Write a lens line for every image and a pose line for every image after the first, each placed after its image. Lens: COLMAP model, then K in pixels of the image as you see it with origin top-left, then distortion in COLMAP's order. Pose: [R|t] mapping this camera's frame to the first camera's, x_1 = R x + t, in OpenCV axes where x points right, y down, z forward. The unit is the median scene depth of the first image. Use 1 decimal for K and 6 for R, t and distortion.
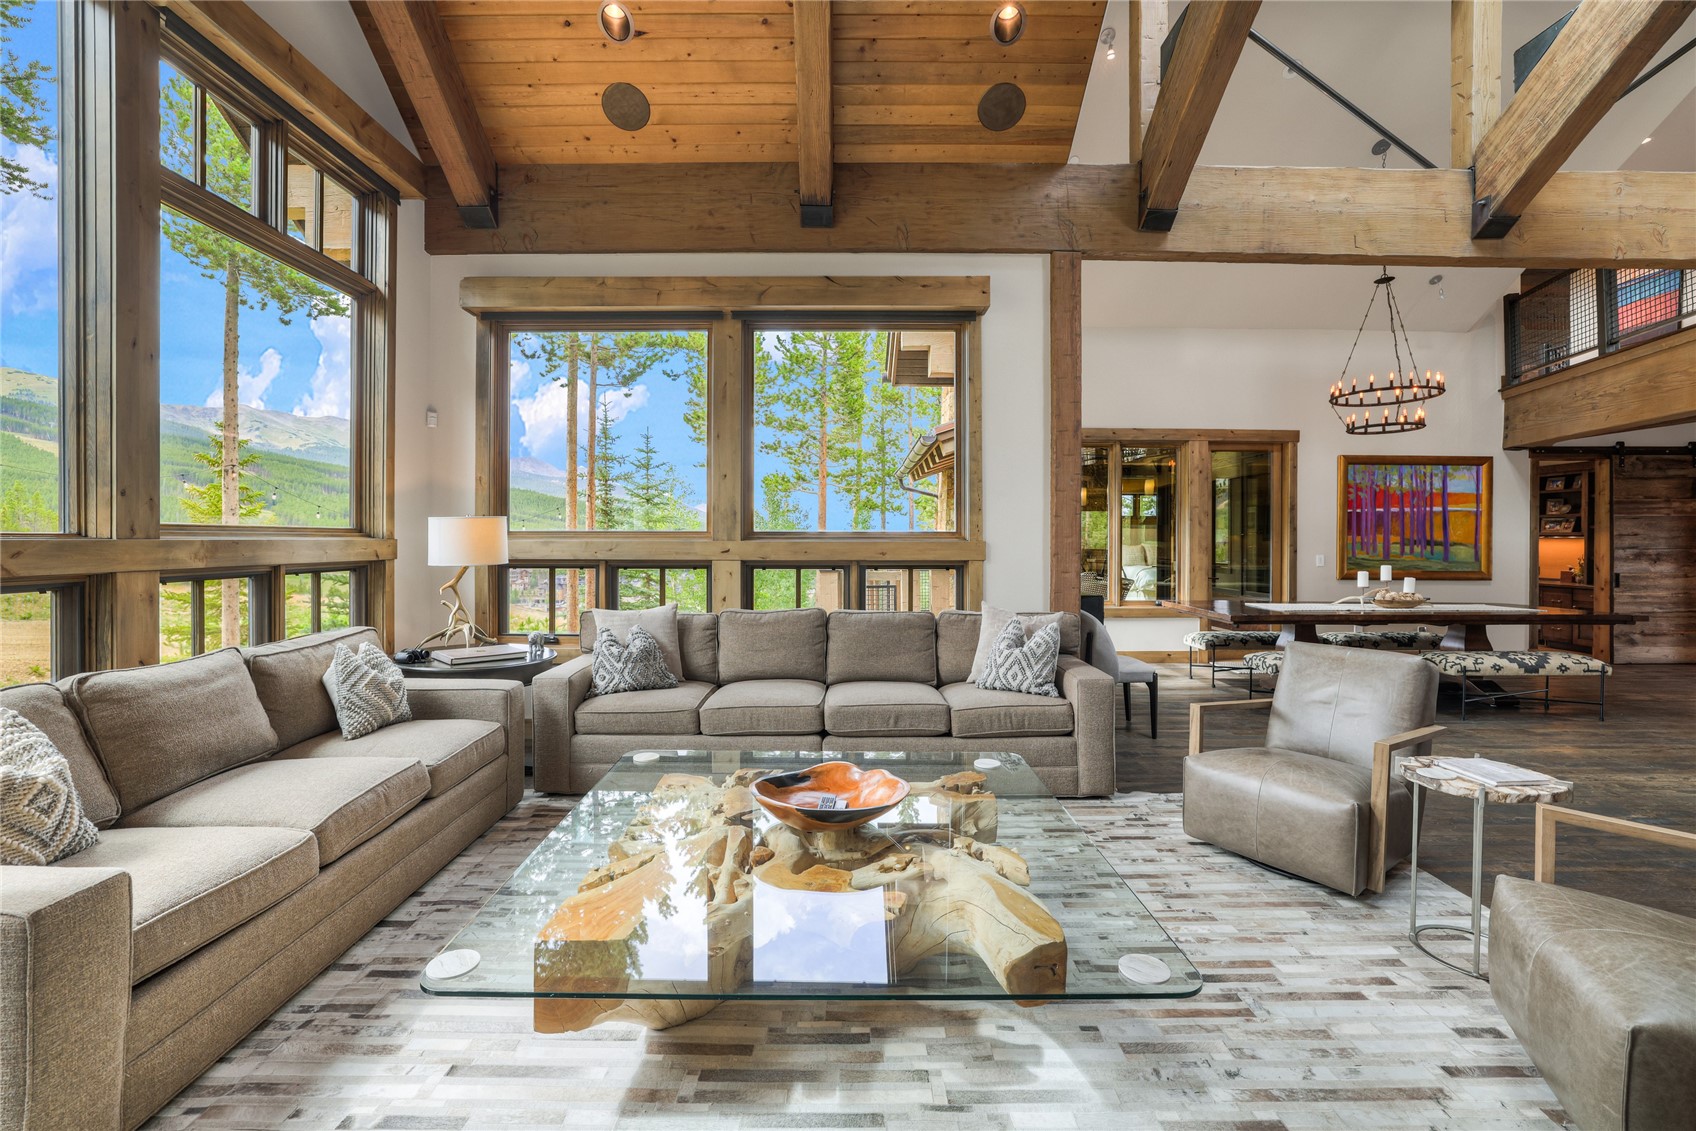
lens RADIAL K [[738.3, 0, 843.8], [0, 738.3, 544.4], [0, 0, 1]] dist [-0.047012, 0.016606]
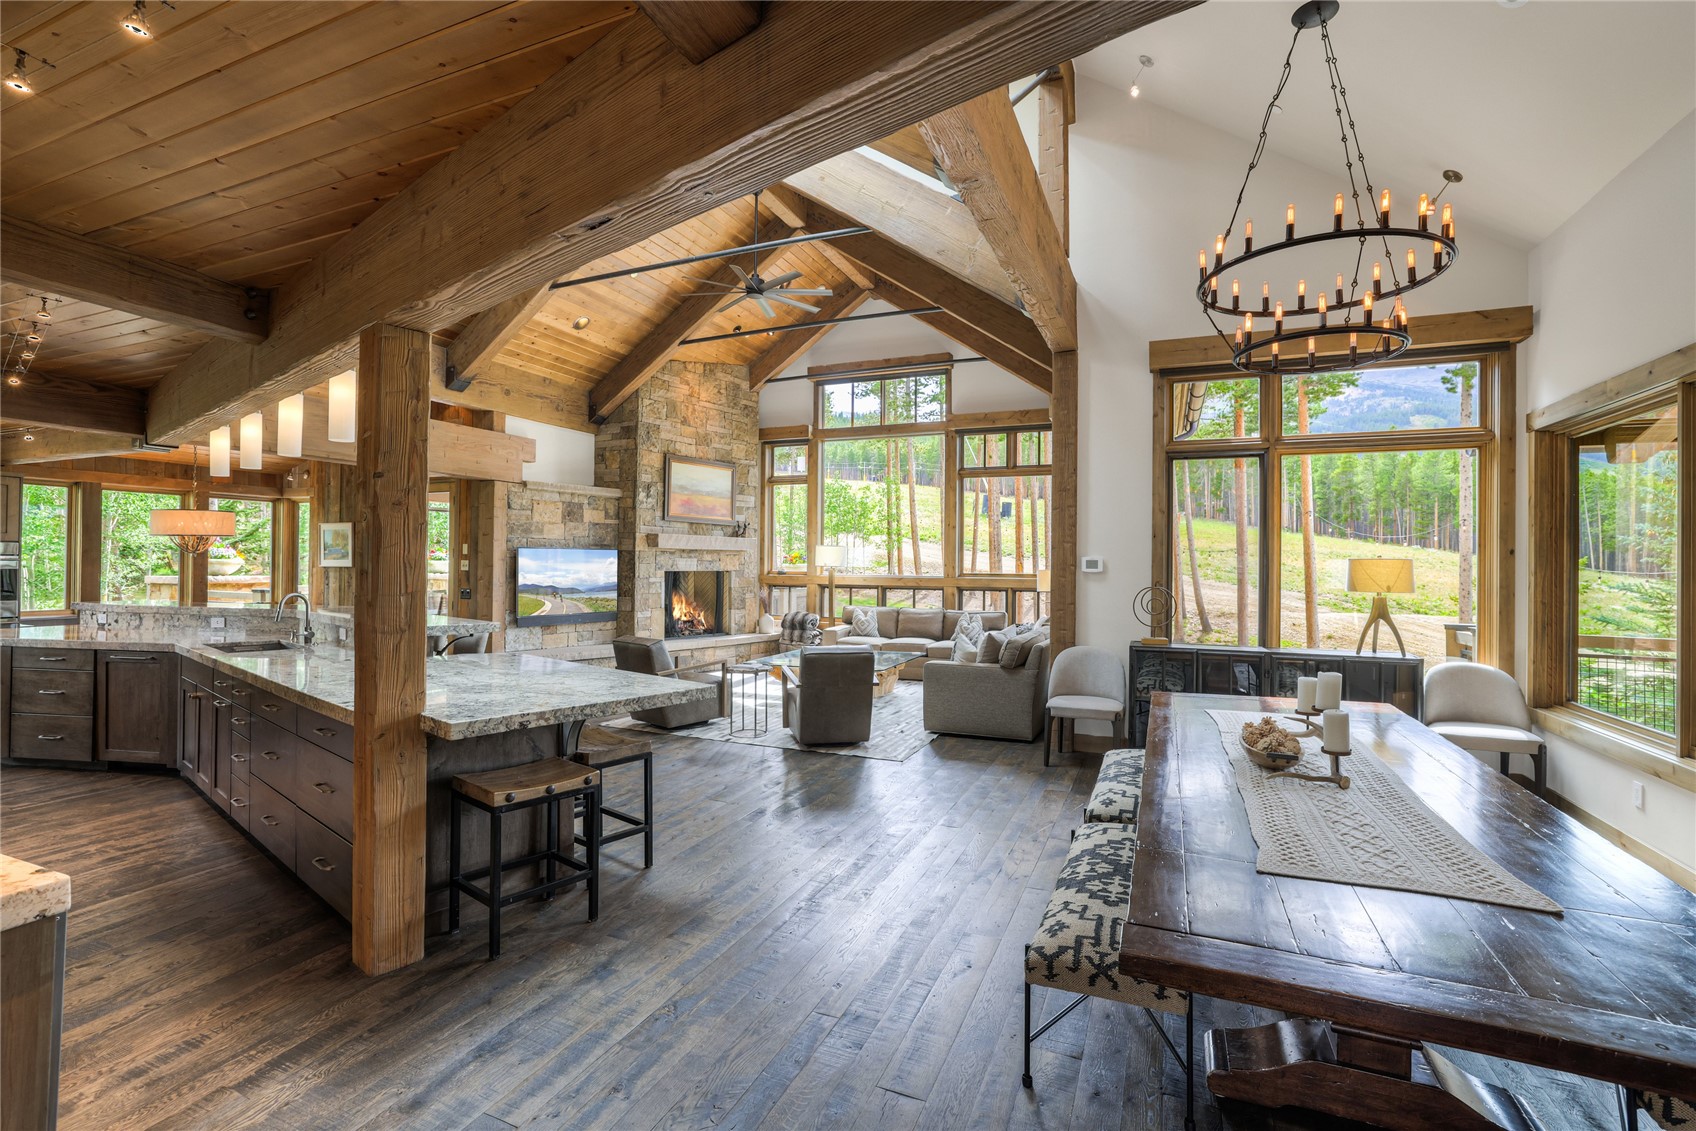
lens RADIAL K [[765.3, 0, 839.9], [0, 765.3, 554.2], [0, 0, 1]] dist [-0.044000, 0.020563]
pose [[-0.397472, -0.018549, -0.917427, 1.646069], [-0.015178, 0.999792, -0.013638, -0.038806], [0.917489, 0.008504, -0.397671, 1.170333]]
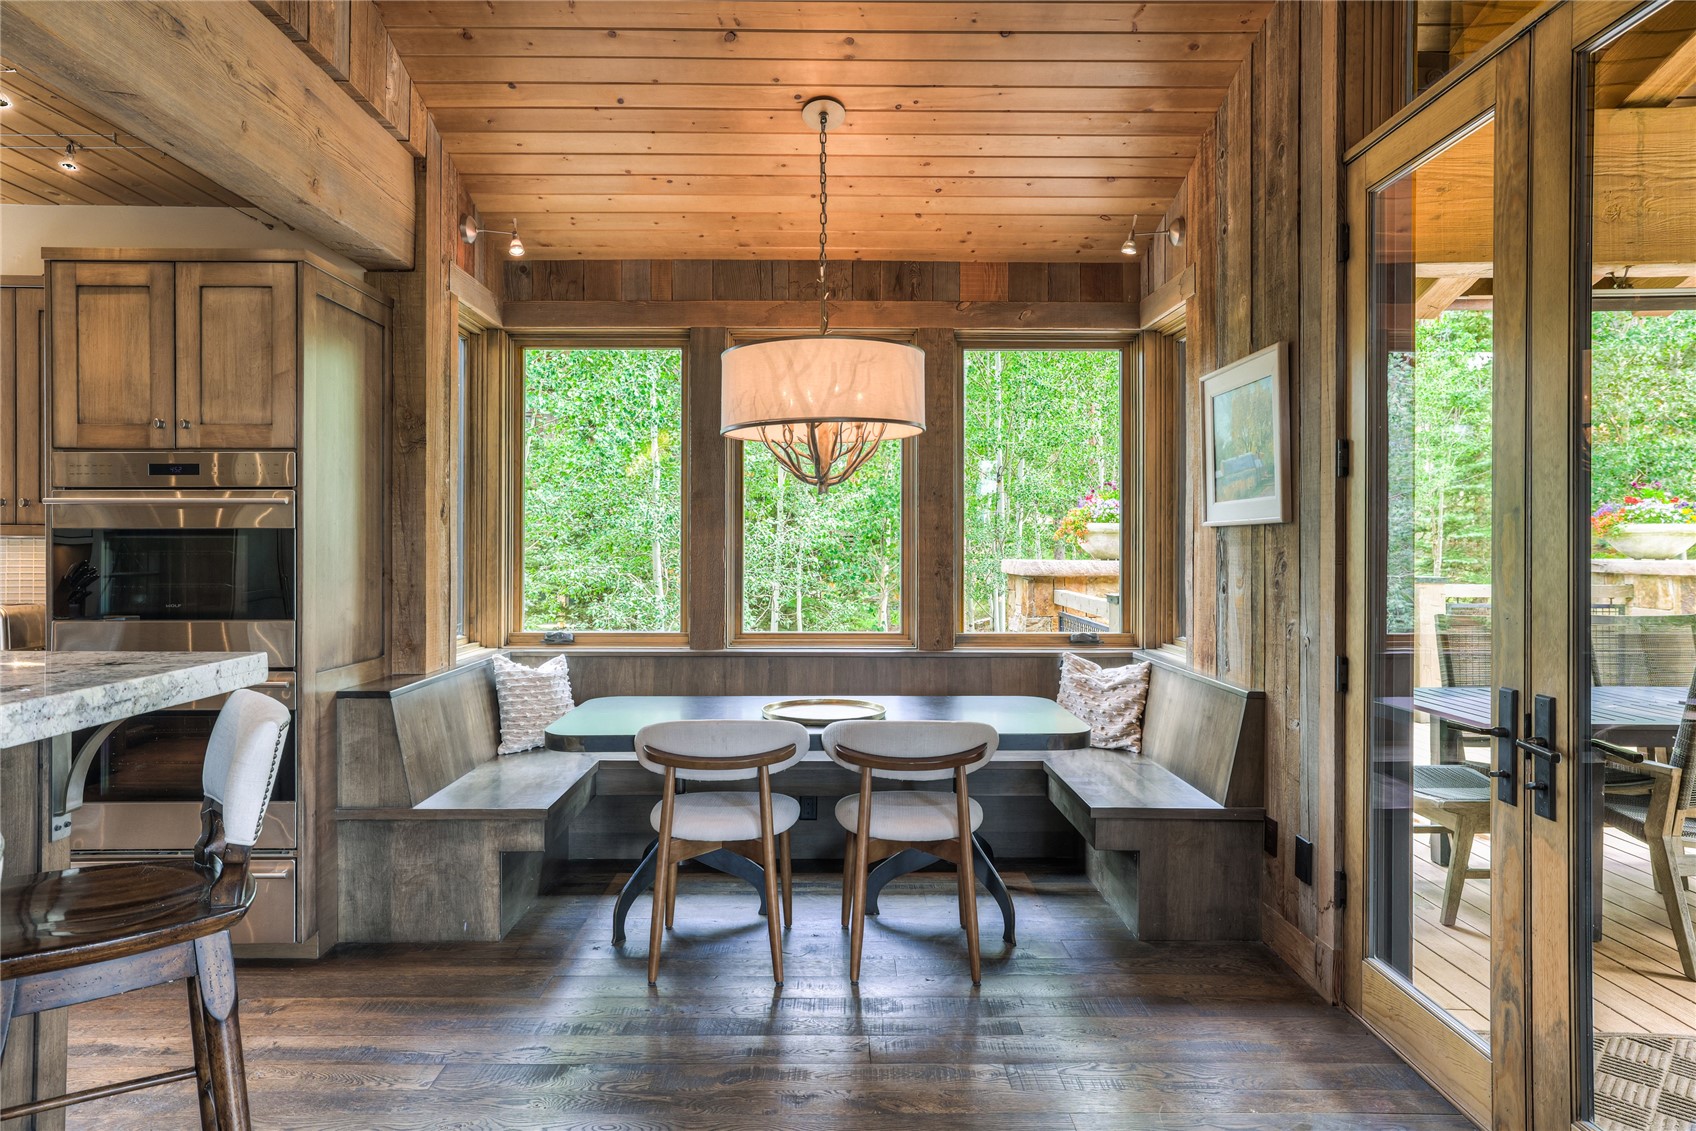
lens RADIAL K [[1000.3, 0, 843.2], [0, 1000.3, 542.2], [0, 0, 1]] dist [-0.005903, -0.000350]
pose [[-0.999931, -0.002618, -0.011436, 0.623164], [-0.002669, 0.999987, 0.004397, -0.001198], [0.011424, 0.004427, -0.999925, -0.157248]]
